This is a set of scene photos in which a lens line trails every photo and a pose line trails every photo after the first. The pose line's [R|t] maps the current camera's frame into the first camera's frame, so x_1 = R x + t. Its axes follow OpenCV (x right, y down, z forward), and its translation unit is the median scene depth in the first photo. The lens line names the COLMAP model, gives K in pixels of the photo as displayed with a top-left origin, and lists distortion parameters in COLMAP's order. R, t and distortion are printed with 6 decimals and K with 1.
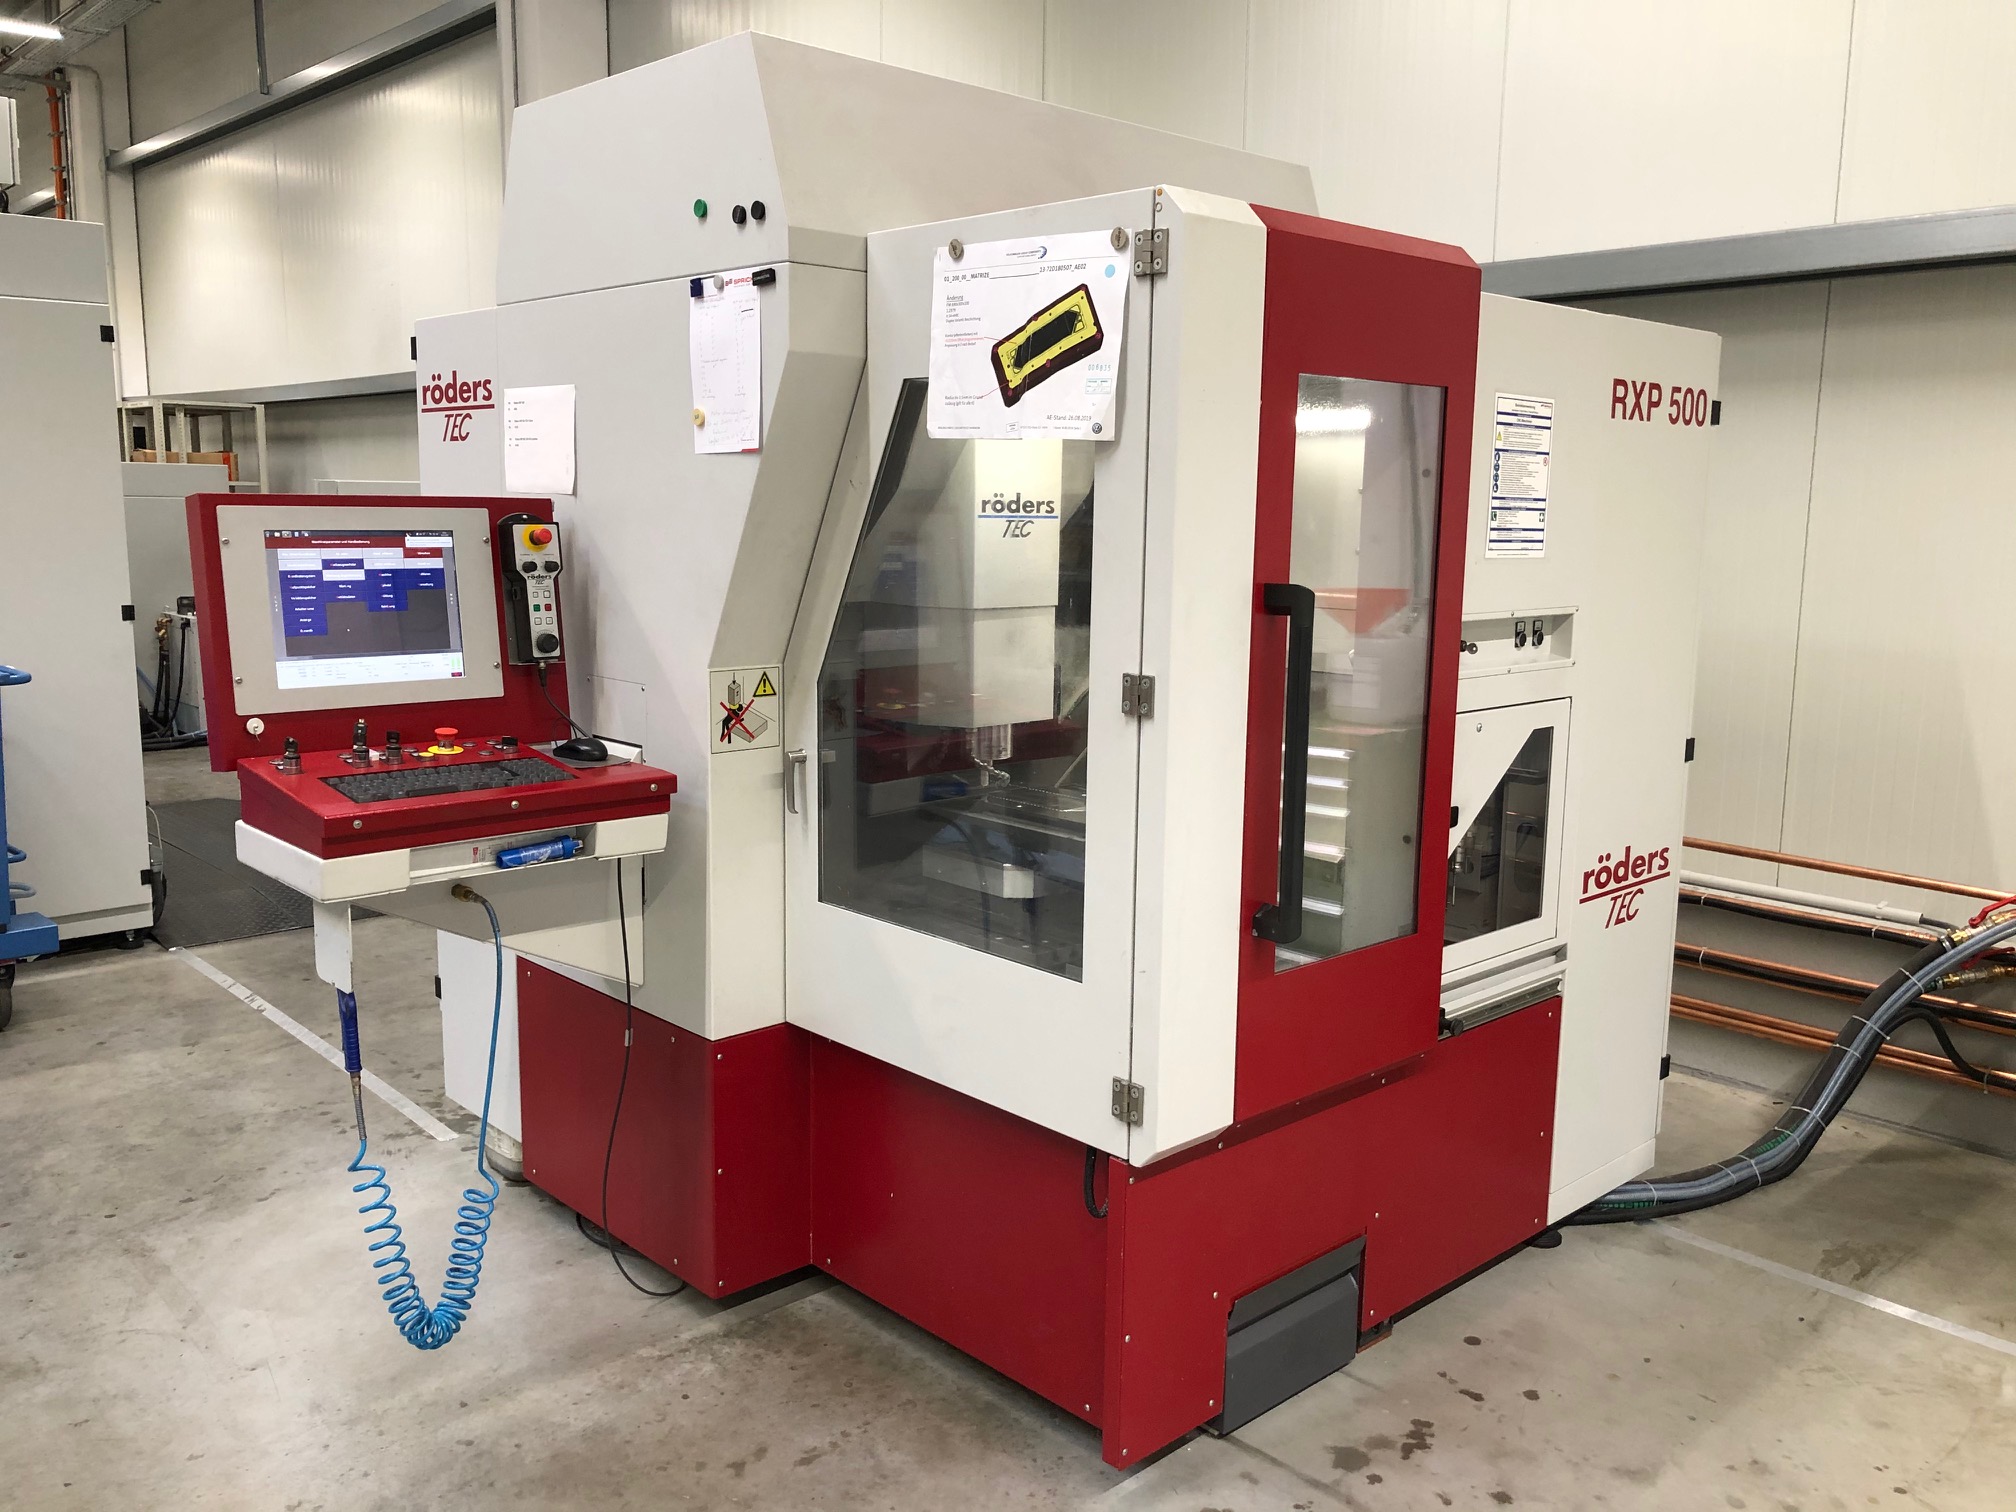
lens RADIAL K [[1647.8, 0, 1007.7], [0, 1647.8, 756.5], [0, 0, 1]] dist [0.011515, 0.000928]
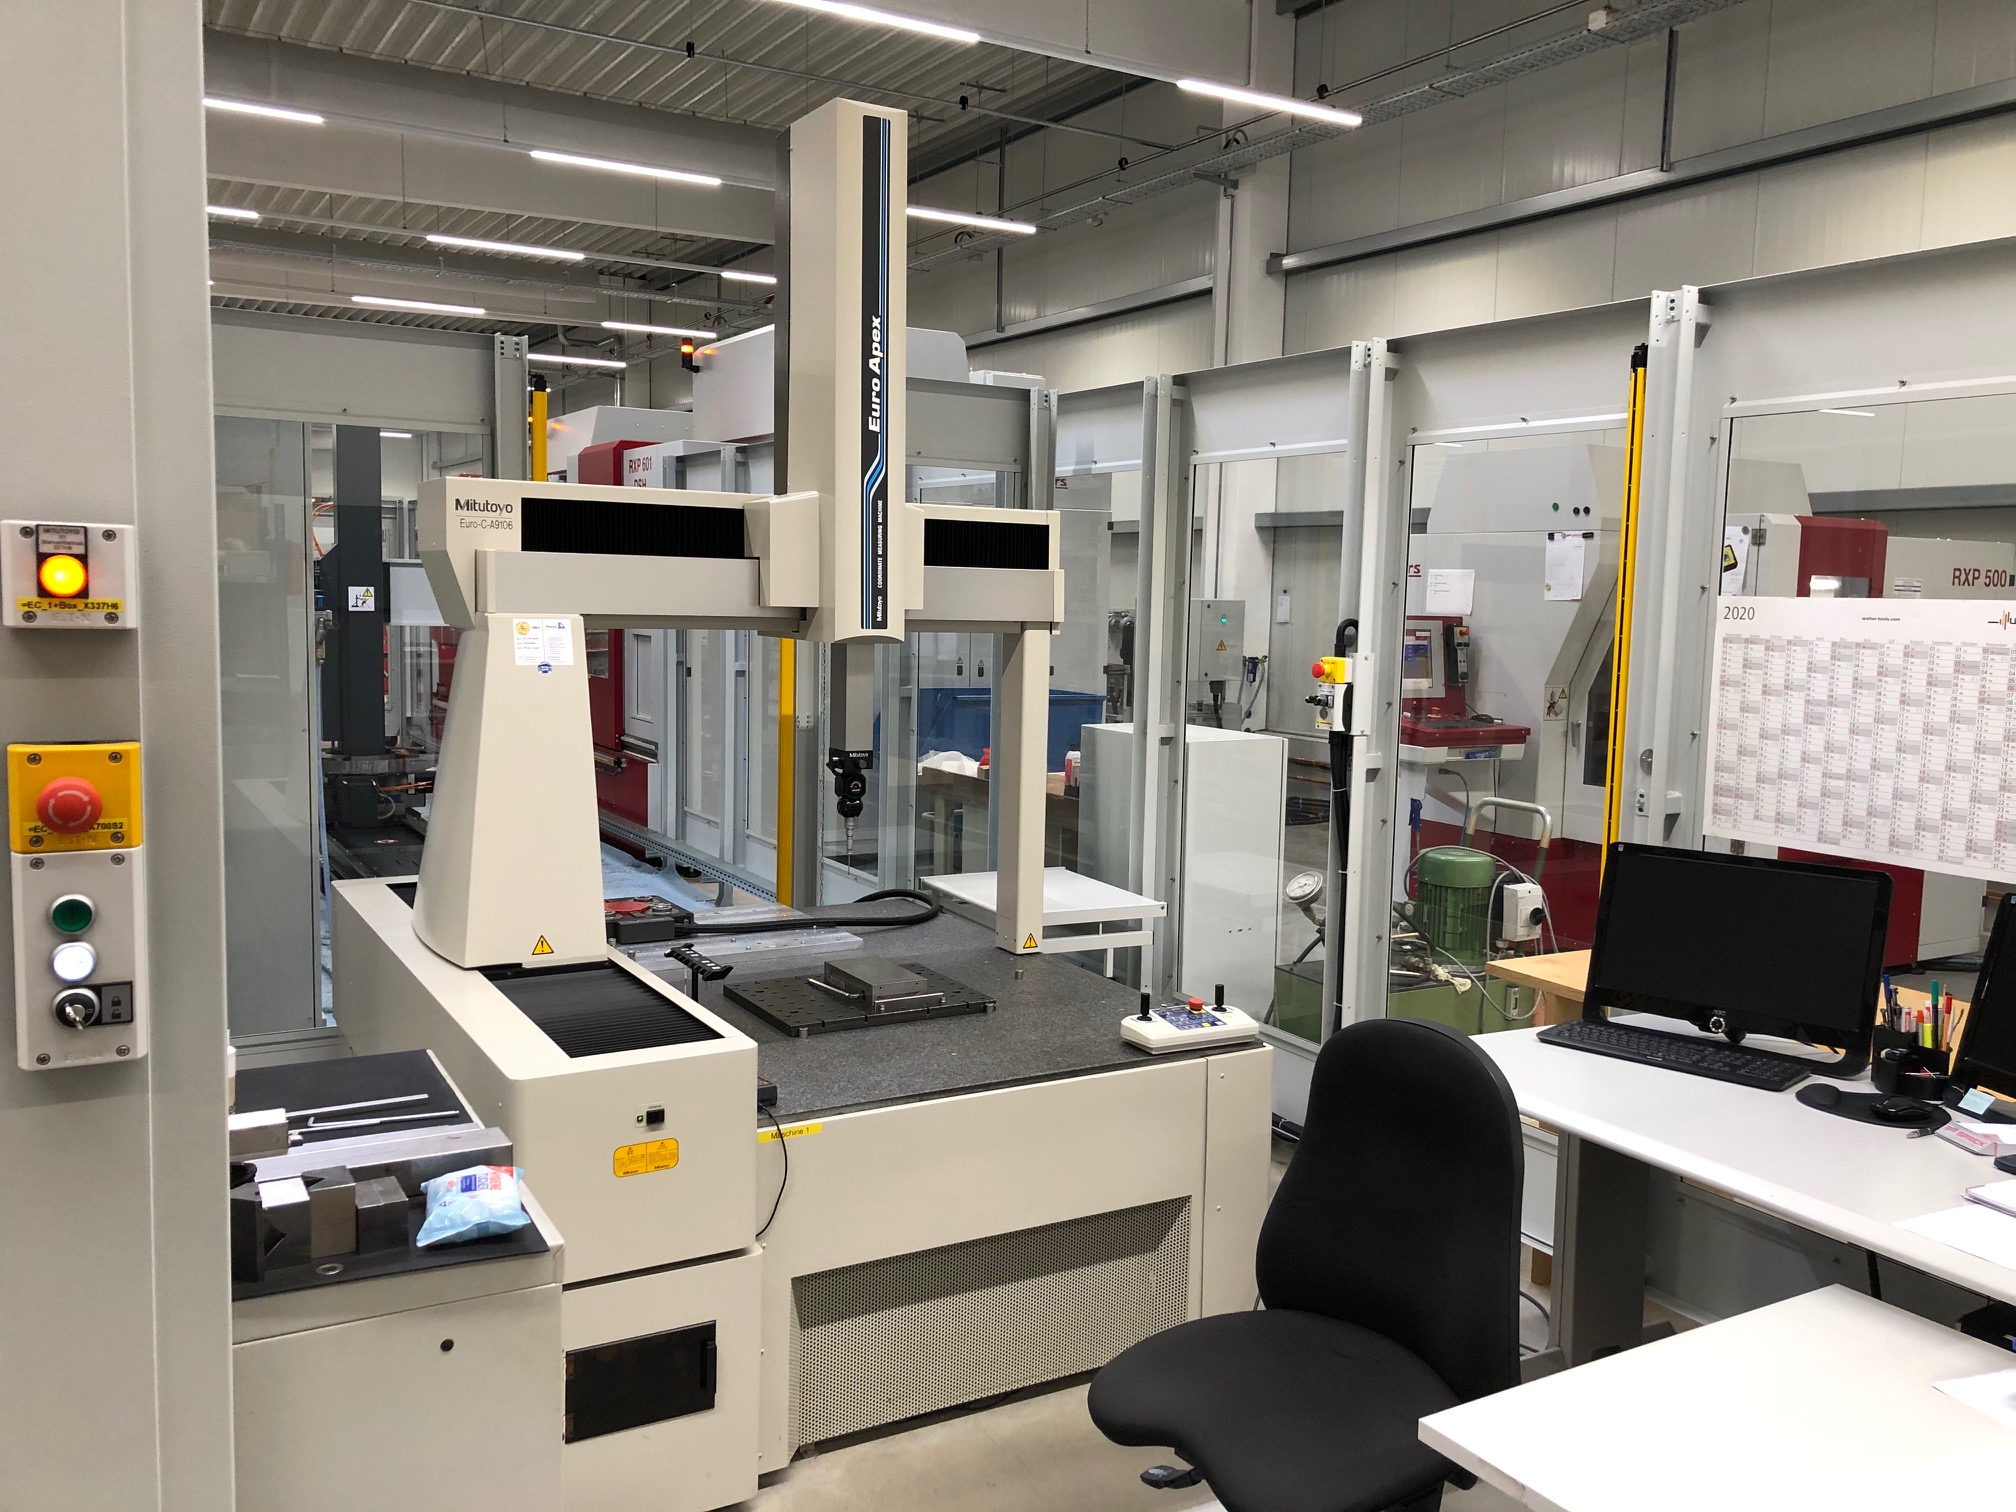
lens RADIAL K [[1647.8, 0, 1008.3], [0, 1647.8, 756.2], [0, 0, 1]] dist [0.011515, 0.000928]
pose [[0.974938, 0.029564, -0.220504, -0.419126], [-0.042805, 0.997540, -0.055510, 0.225728], [0.218320, 0.063558, 0.973805, -1.593787]]
